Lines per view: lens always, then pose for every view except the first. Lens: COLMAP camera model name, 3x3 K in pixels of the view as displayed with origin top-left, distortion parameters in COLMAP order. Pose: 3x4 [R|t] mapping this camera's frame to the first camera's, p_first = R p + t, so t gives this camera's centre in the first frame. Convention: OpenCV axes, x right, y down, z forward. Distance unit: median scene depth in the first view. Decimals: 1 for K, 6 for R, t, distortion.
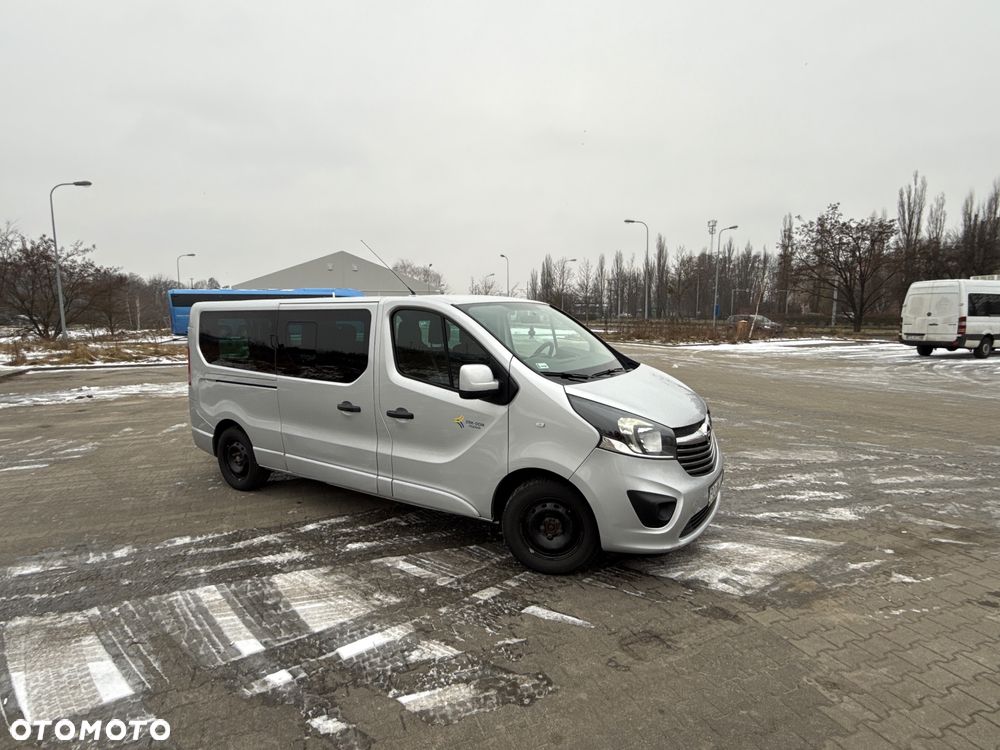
lens RADIAL K [[533.9, 0, 499.5], [0, 533.9, 375.7], [0, 0, 1]] dist [0.000204, -0.000413]
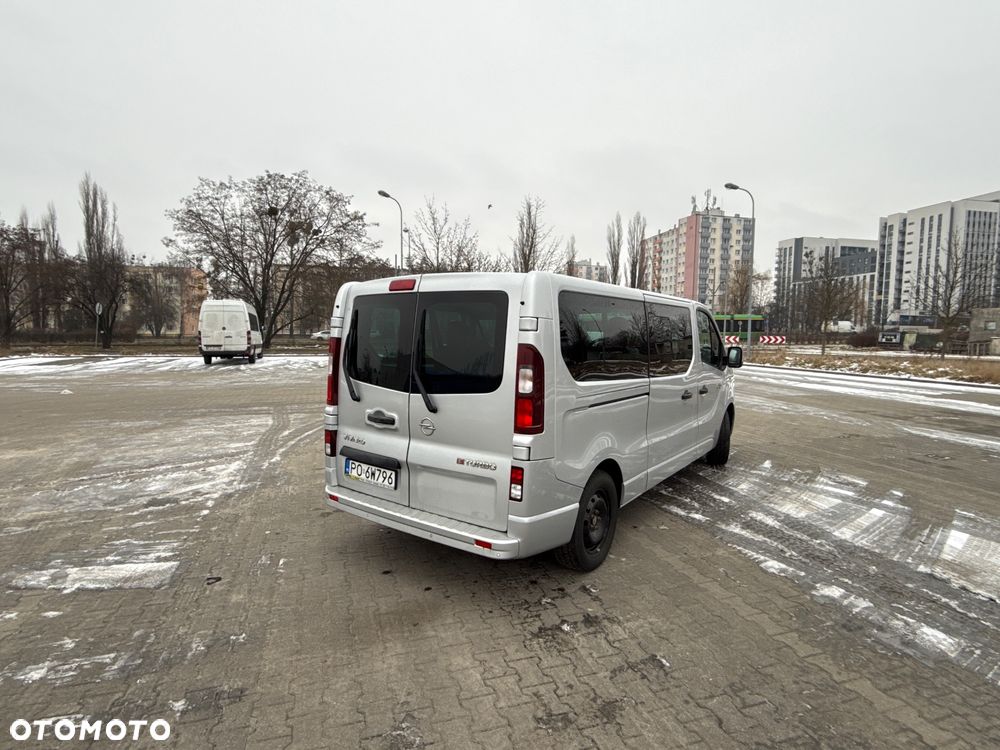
lens RADIAL K [[533.9, 0, 499.5], [0, 533.9, 375.7], [0, 0, 1]] dist [0.000204, -0.000413]
pose [[0.067997, -0.072539, 0.995045, -1.556377], [0.106491, 0.992183, 0.065053, -0.104082], [-0.991986, 0.101540, 0.075190, 1.433899]]
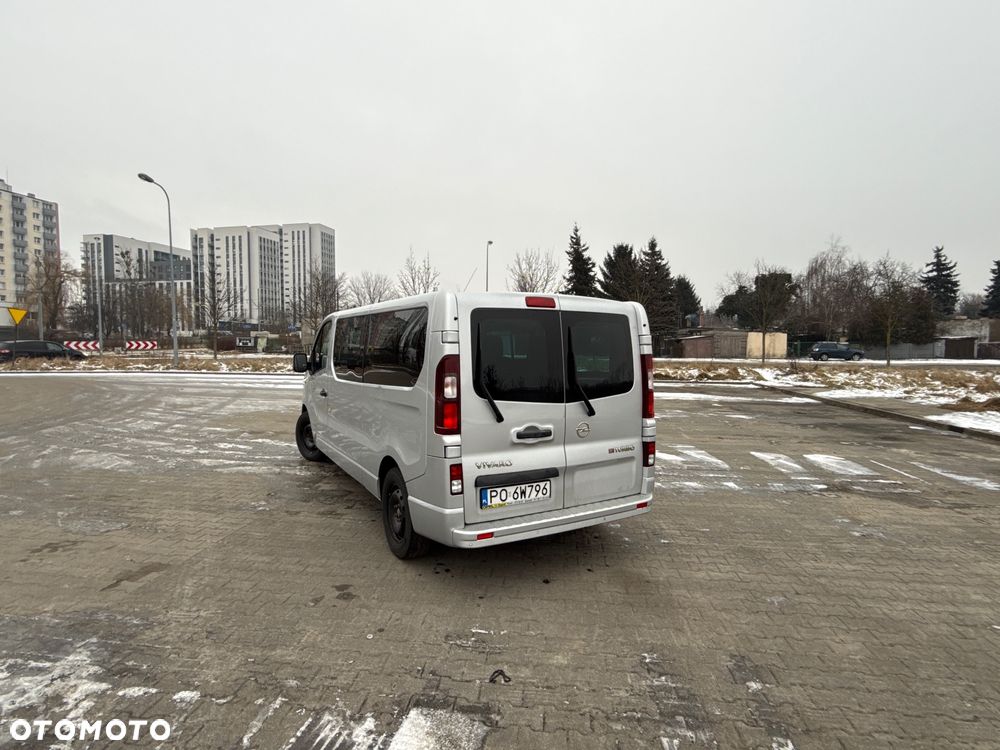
lens RADIAL K [[533.9, 0, 499.5], [0, 533.9, 375.7], [0, 0, 1]] dist [0.000204, -0.000413]
pose [[-0.881728, -0.026287, 0.471025, -1.064779], [0.057945, 0.984852, 0.163432, -0.238456], [-0.468185, 0.171396, -0.866848, 2.471109]]
